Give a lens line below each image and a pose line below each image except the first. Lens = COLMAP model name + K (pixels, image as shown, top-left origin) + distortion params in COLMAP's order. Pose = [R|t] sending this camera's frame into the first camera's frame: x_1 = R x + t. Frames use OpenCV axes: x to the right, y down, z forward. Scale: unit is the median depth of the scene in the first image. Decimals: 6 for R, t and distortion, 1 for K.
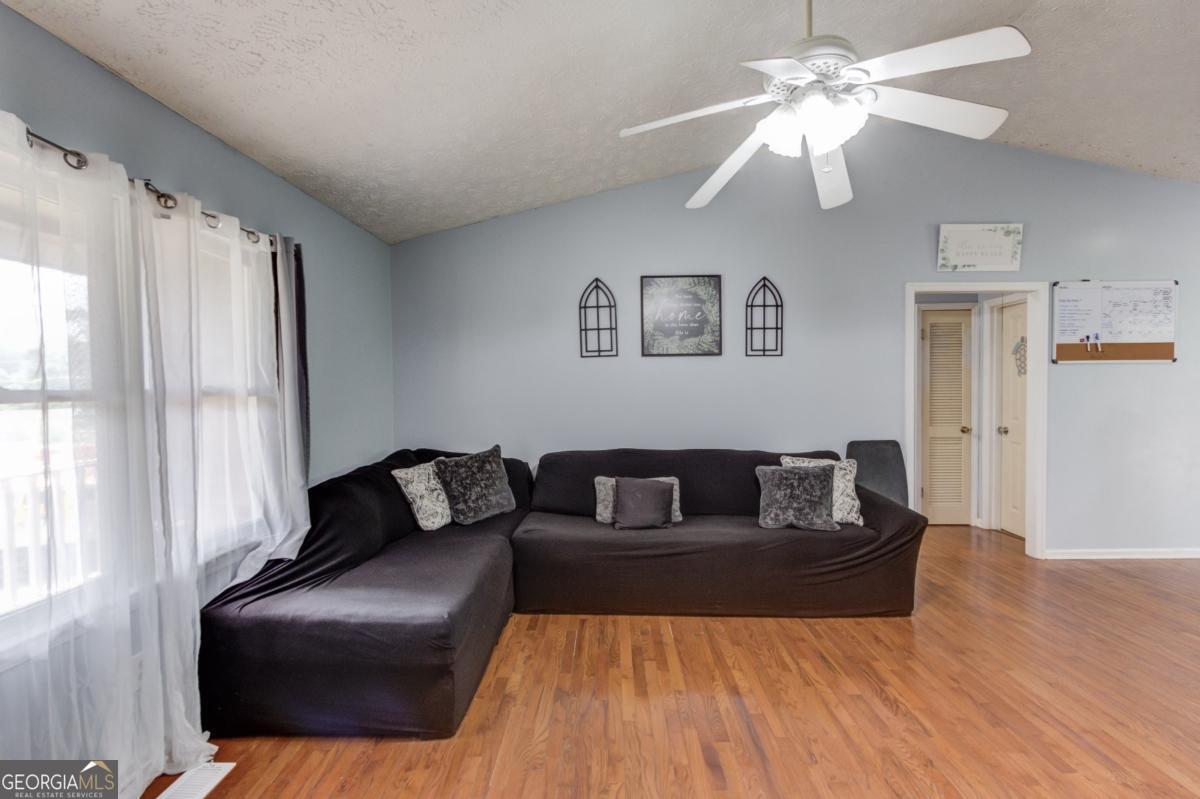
lens RADIAL K [[571.8, 0, 606.8], [0, 571.8, 399.7], [0, 0, 1]] dist [-0.002692, -0.000256]
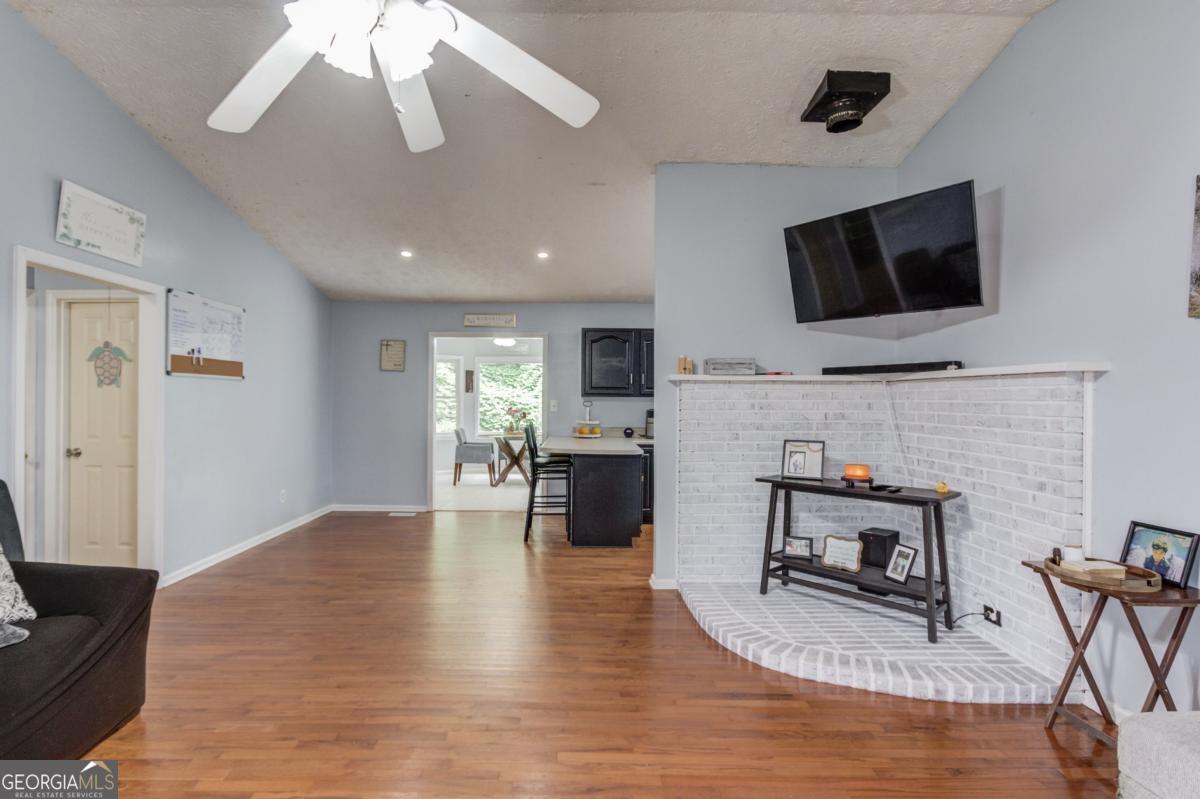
lens RADIAL K [[574.4, 0, 576.3], [0, 574.4, 400.2], [0, 0, 1]] dist [-0.000679, -0.000495]
pose [[-0.013802, 0.008750, 0.999866, -0.166360], [0.013585, 0.999871, -0.008563, -0.005202], [-0.999812, 0.013465, -0.013919, 0.347255]]
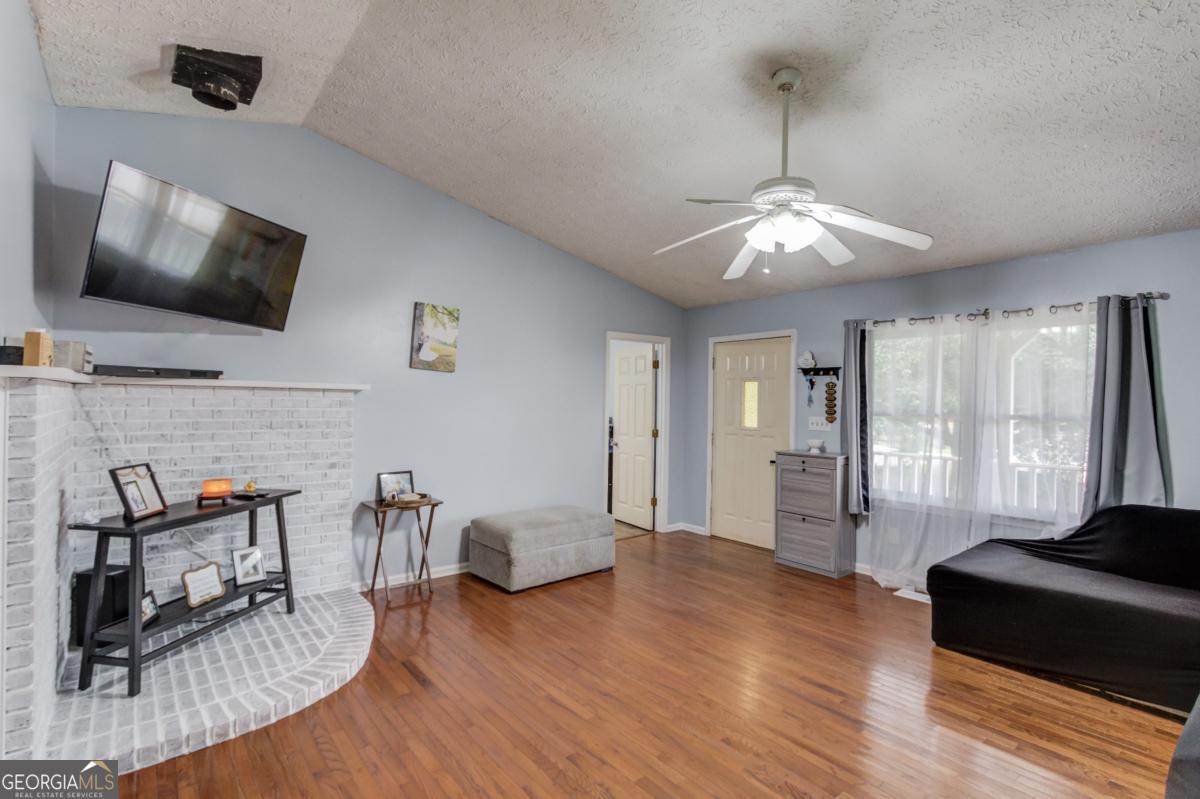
lens RADIAL K [[571.8, 0, 606.8], [0, 571.8, 399.7], [0, 0, 1]] dist [-0.002692, -0.000256]
pose [[-0.761031, -0.000808, -0.648715, 0.743499], [-0.021497, 0.999481, 0.023975, -0.048943], [0.648359, 0.032191, -0.760654, 0.832922]]
